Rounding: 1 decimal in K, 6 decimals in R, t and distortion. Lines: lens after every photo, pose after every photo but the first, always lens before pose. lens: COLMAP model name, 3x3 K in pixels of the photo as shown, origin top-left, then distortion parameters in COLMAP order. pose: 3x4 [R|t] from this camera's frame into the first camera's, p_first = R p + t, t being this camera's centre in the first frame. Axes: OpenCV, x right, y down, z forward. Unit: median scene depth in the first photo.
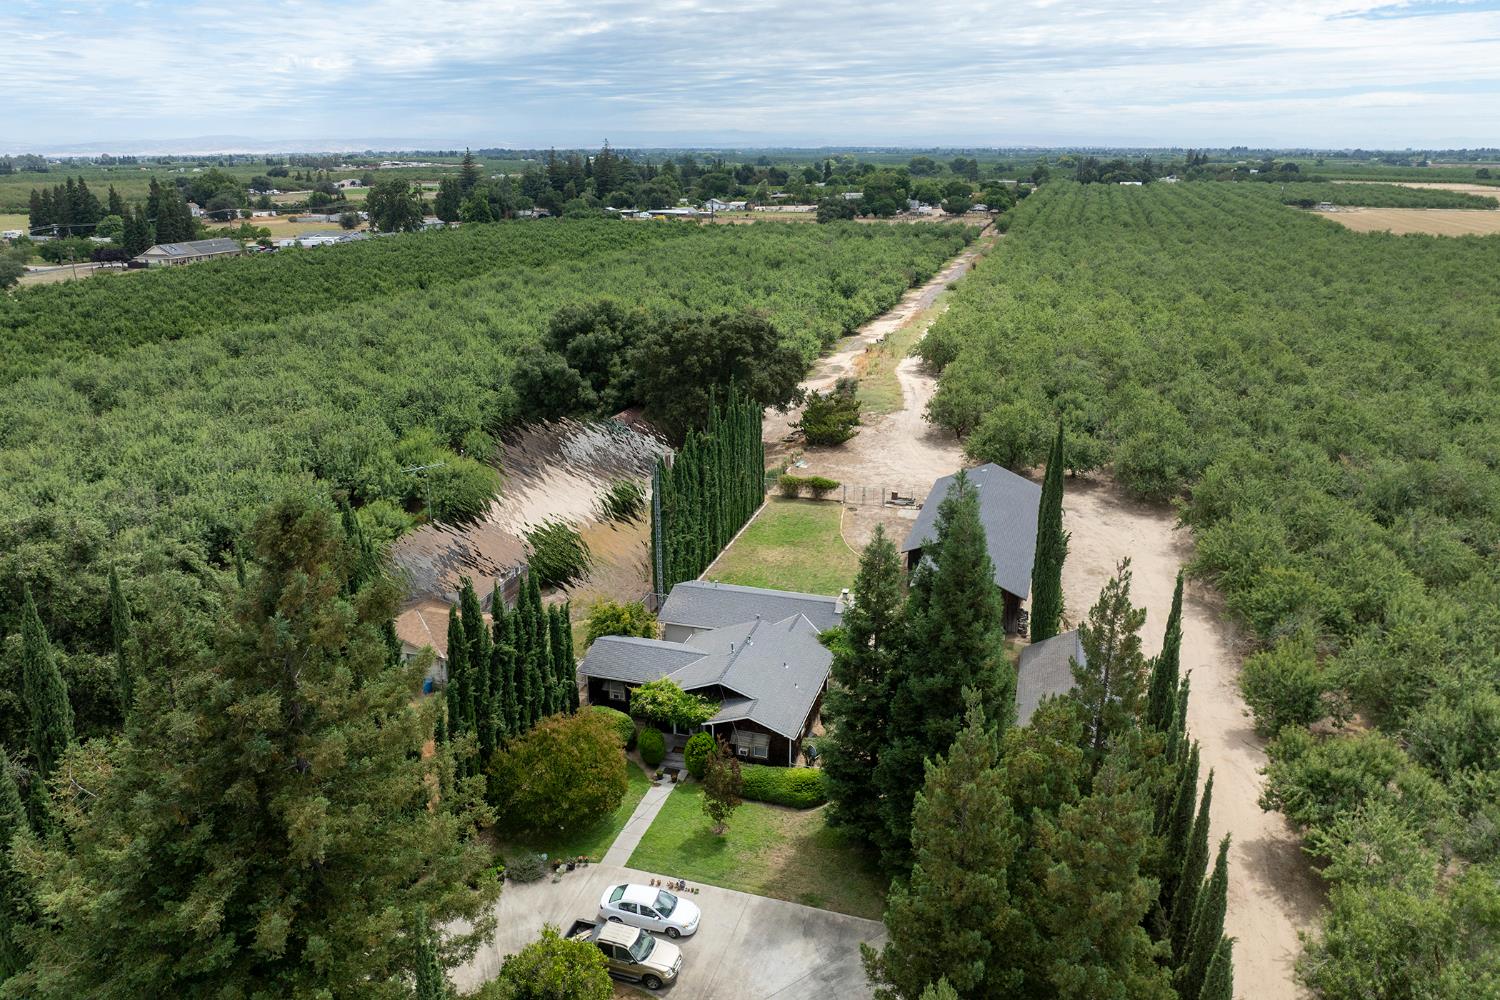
lens RADIAL K [[1052.0, 0, 752.4], [0, 1052.0, 498.3], [0, 0, 1]] dist [-0.042139, 0.007745]
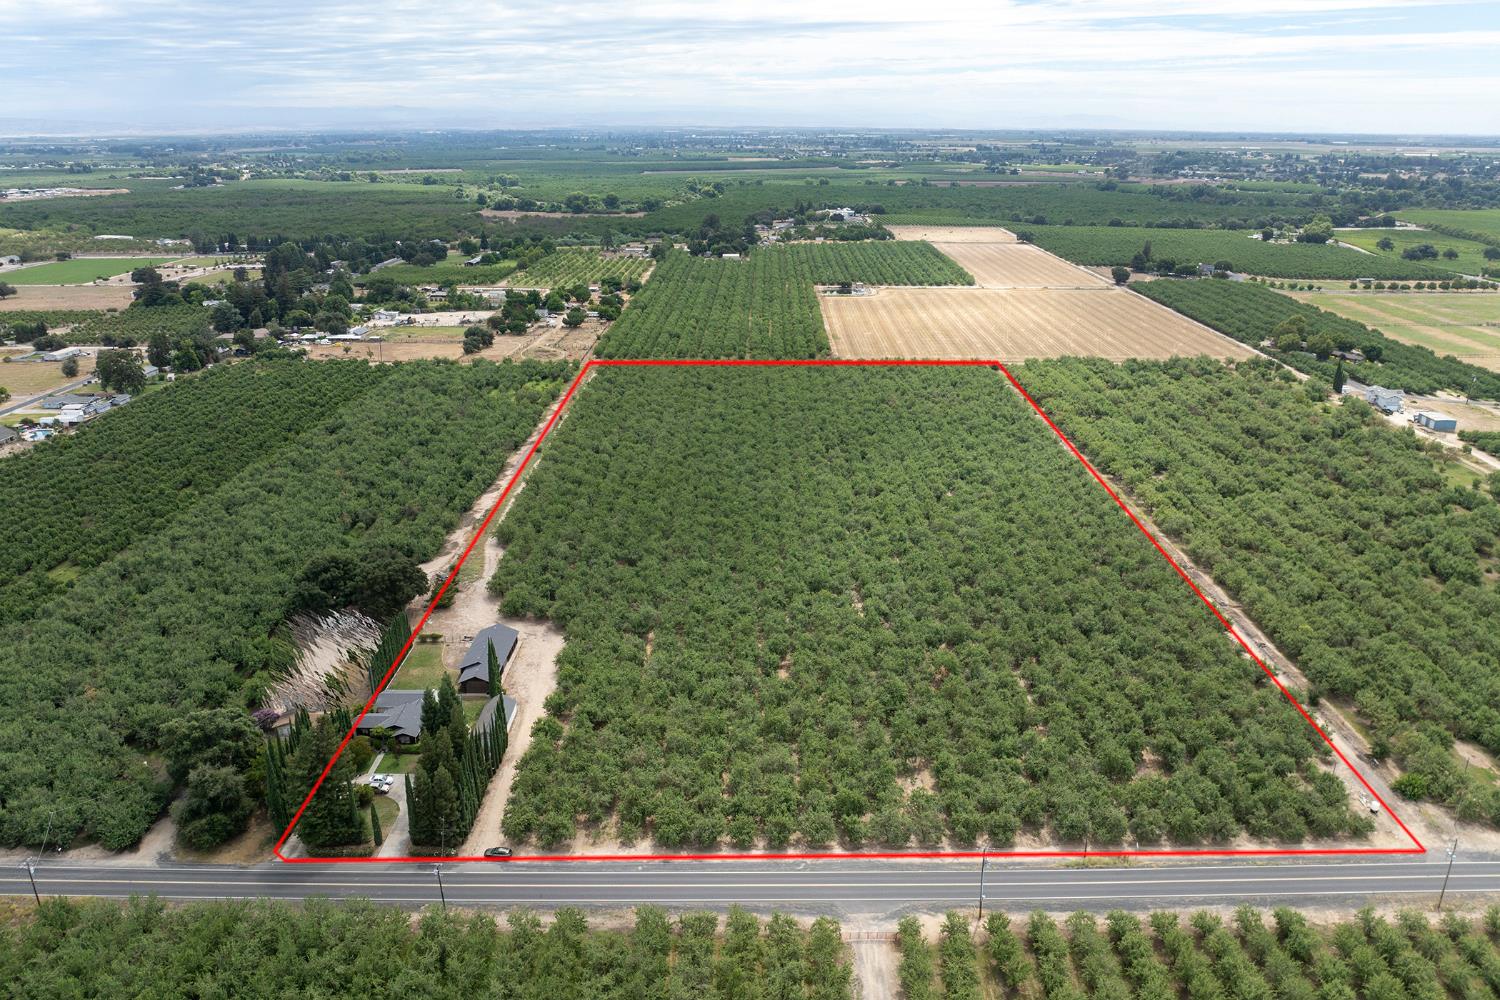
lens RADIAL K [[1052.0, 0, 750.0], [0, 1052.0, 501.6], [0, 0, 1]] dist [-0.042139, 0.007745]
pose [[0.958328, -0.096834, 0.268757, 0.145665], [0.091801, 0.995287, 0.031264, -0.346411], [-0.270517, -0.005289, 0.962701, -1.642986]]
